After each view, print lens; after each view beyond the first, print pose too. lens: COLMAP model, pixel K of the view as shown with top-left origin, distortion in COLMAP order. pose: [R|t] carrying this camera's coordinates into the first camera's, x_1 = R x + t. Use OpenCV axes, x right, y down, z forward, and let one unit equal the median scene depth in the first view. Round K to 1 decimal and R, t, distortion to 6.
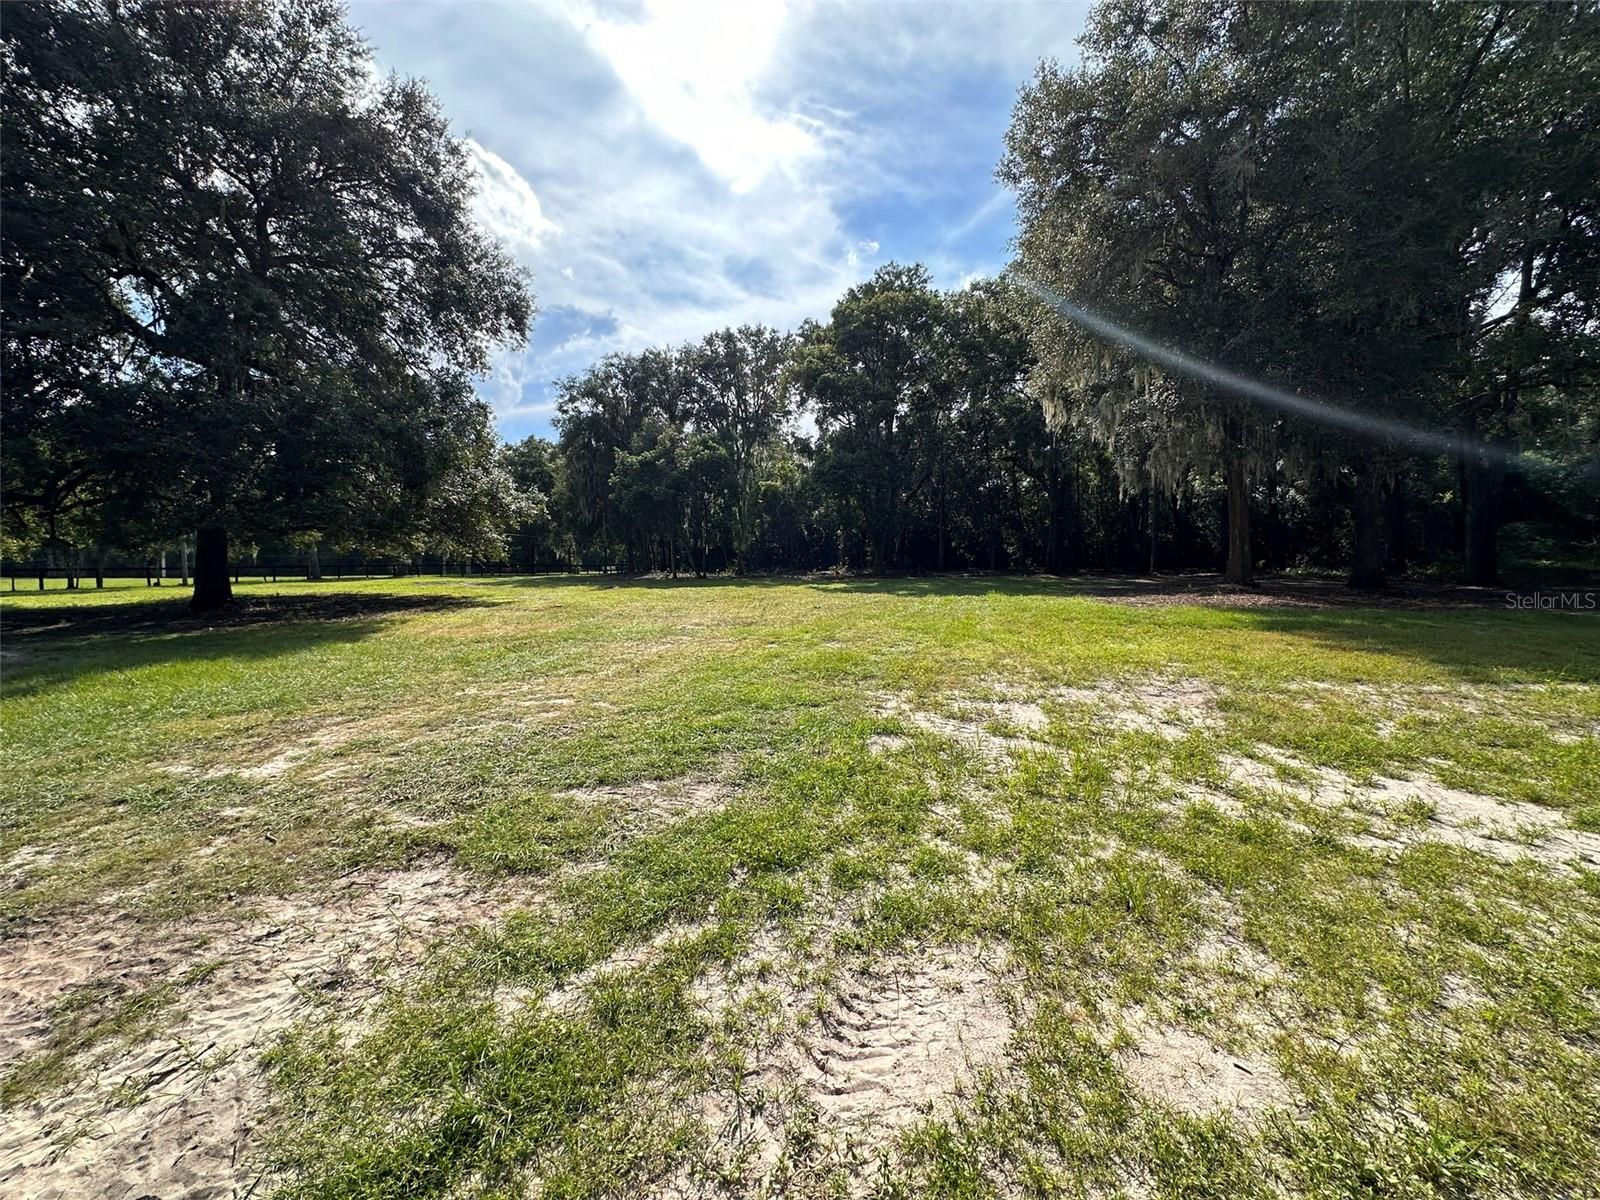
lens RADIAL K [[639.5, 0, 801.0], [0, 639.5, 598.4], [0, 0, 1]] dist [-0.002227, 0.000330]
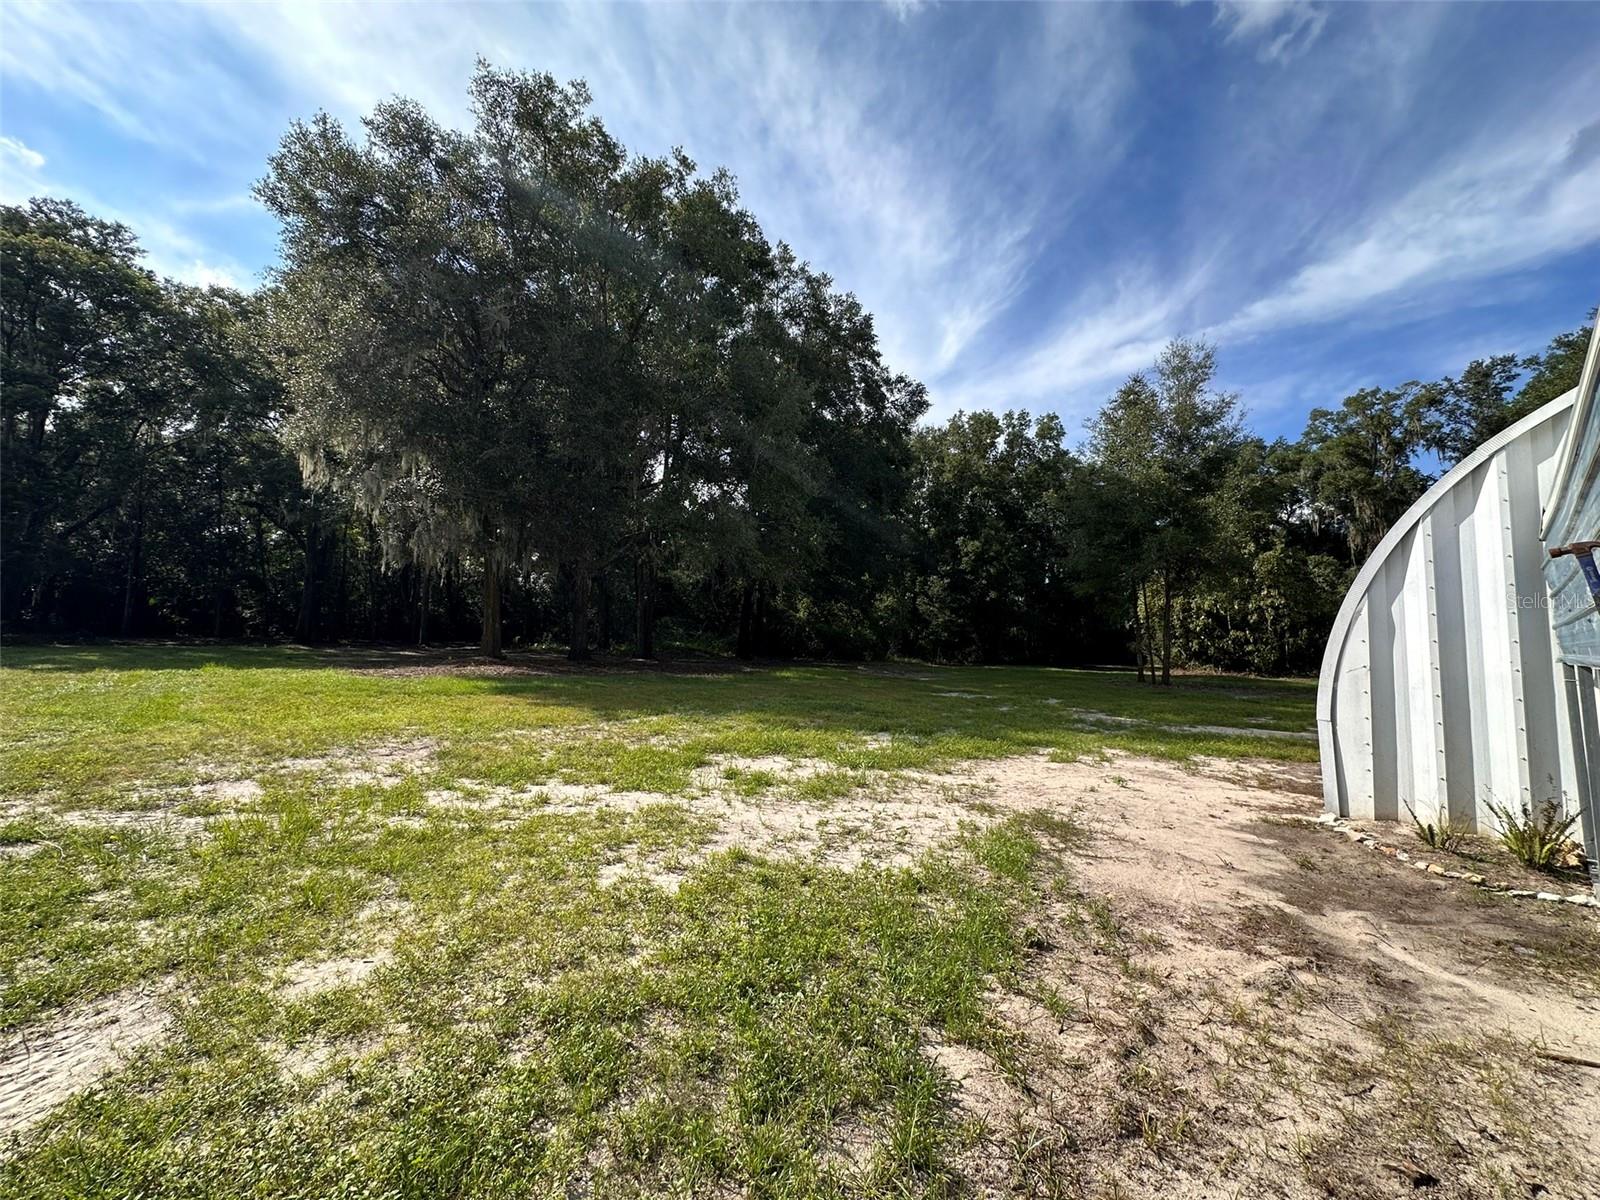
lens RADIAL K [[639.5, 0, 801.0], [0, 639.5, 598.4], [0, 0, 1]] dist [-0.002227, 0.000330]
pose [[0.515050, 0.081886, 0.853240, -0.026275], [0.015135, 0.994402, -0.104570, 0.003837], [-0.857027, 0.066773, 0.510927, -0.116806]]
